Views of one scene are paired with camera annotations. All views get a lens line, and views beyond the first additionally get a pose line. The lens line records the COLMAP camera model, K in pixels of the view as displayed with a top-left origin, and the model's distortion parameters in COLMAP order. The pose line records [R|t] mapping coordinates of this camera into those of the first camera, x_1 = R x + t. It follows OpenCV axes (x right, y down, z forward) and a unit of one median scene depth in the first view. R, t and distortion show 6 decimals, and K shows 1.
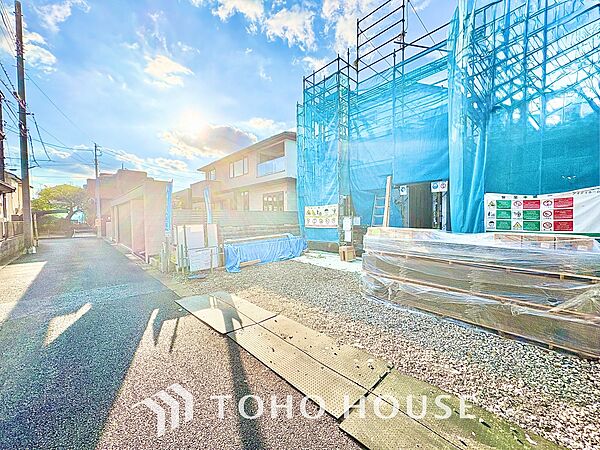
lens RADIAL K [[237.5, 0, 302.0], [0, 237.5, 225.1], [0, 0, 1]] dist [0.000367, -0.000361]
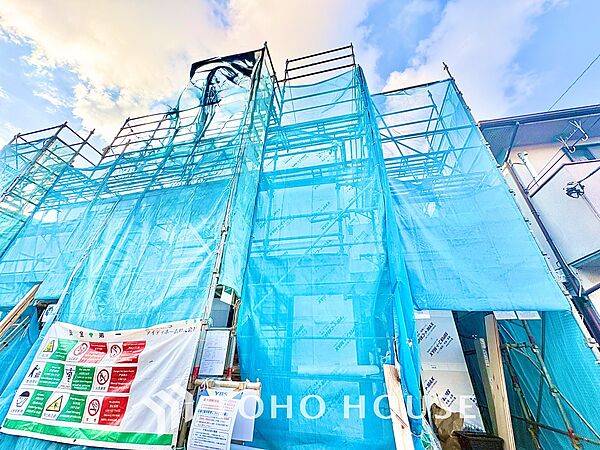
lens RADIAL K [[237.5, 0, 301.7], [0, 237.5, 227.8], [0, 0, 1]] dist [0.000367, -0.000361]
pose [[0.826161, 0.312975, 0.468514, 0.594780], [-0.018045, 0.845803, -0.533190, -0.029969], [-0.563145, 0.432046, 0.704417, 0.189880]]
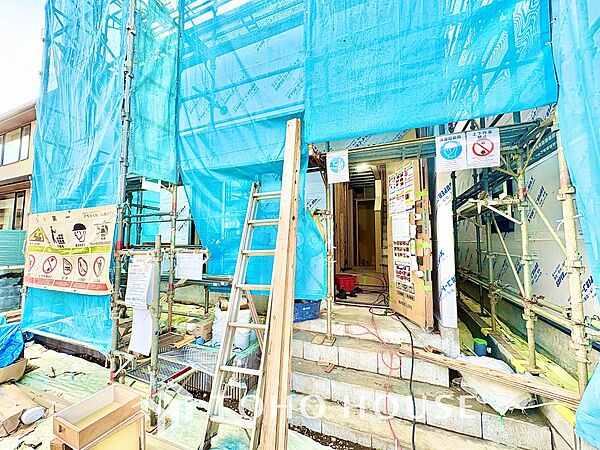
lens RADIAL K [[237.5, 0, 301.1], [0, 237.5, 225.4], [0, 0, 1]] dist [0.000367, -0.000361]
pose [[0.908420, 0.042283, 0.415915, 0.263897], [0.002858, 0.994221, -0.107316, -0.041434], [-0.418049, 0.098677, 0.903049, 0.757935]]
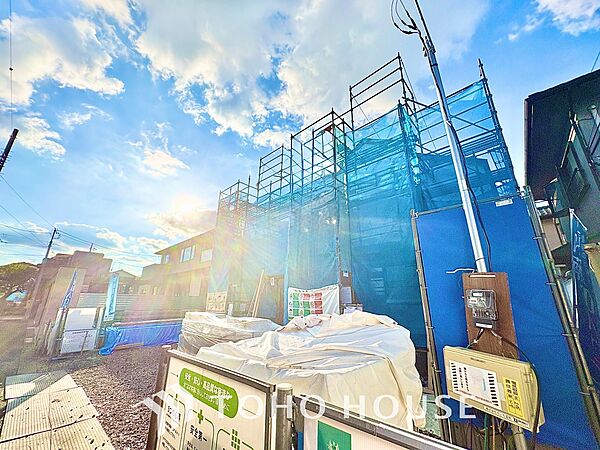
lens RADIAL K [[237.5, 0, 303.6], [0, 237.5, 230.5], [0, 0, 1]] dist [0.000367, -0.000361]
pose [[0.996742, 0.038261, 0.071001, 0.492286], [-0.013588, 0.947396, -0.319774, -0.005415], [-0.079501, 0.317768, 0.944830, -0.264016]]
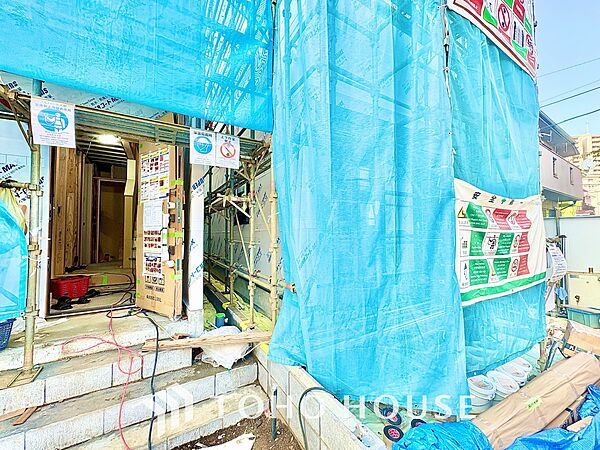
lens RADIAL K [[237.5, 0, 300.4], [0, 237.5, 225.3], [0, 0, 1]] dist [0.000367, -0.000361]
pose [[0.213128, 0.044344, 0.976018, 0.274026], [0.033881, 0.998033, -0.052742, -0.038571], [-0.976437, 0.044309, 0.211206, 0.750038]]
